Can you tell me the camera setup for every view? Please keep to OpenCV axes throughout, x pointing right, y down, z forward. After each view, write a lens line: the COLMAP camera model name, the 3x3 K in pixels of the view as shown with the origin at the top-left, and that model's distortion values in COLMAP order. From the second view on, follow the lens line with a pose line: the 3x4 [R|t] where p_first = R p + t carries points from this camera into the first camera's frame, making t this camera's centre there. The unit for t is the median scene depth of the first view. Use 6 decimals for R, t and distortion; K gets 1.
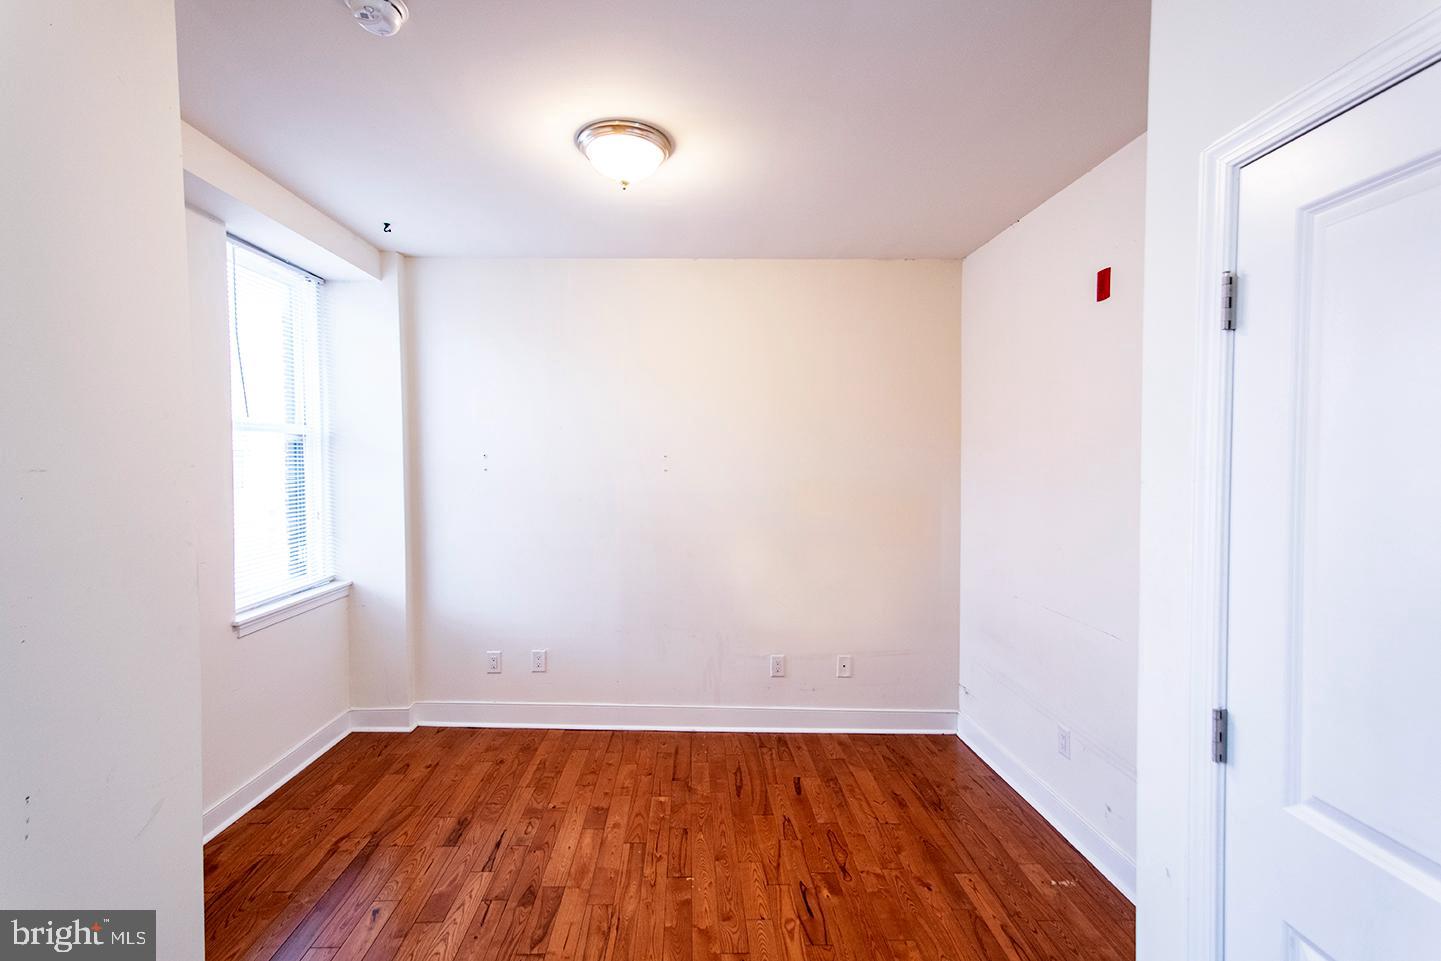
lens RADIAL K [[623.2, 0, 720.5], [0, 623.2, 480.5], [0, 0, 1]] dist [0.017302, 0.000176]
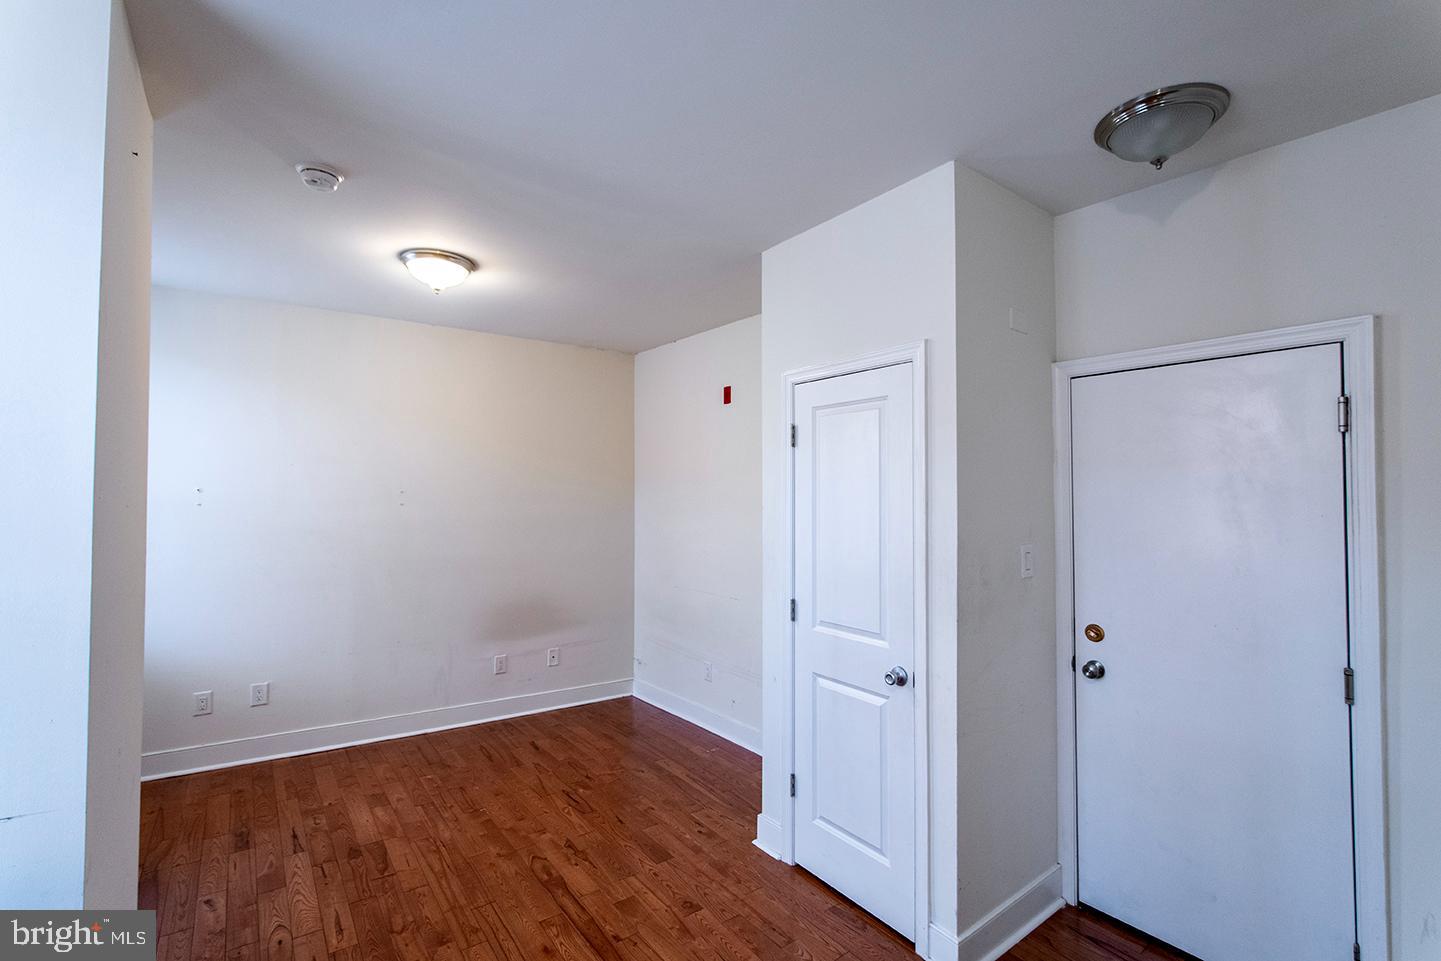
lens RADIAL K [[627.7, 0, 720.5], [0, 627.7, 480.5], [0, 0, 1]] dist [0.001467, 0.000445]
pose [[0.823433, 0.015744, 0.567196, -0.364753], [0.014814, 0.998678, -0.049228, 0.007910], [-0.567221, 0.048939, 0.822111, -0.381586]]
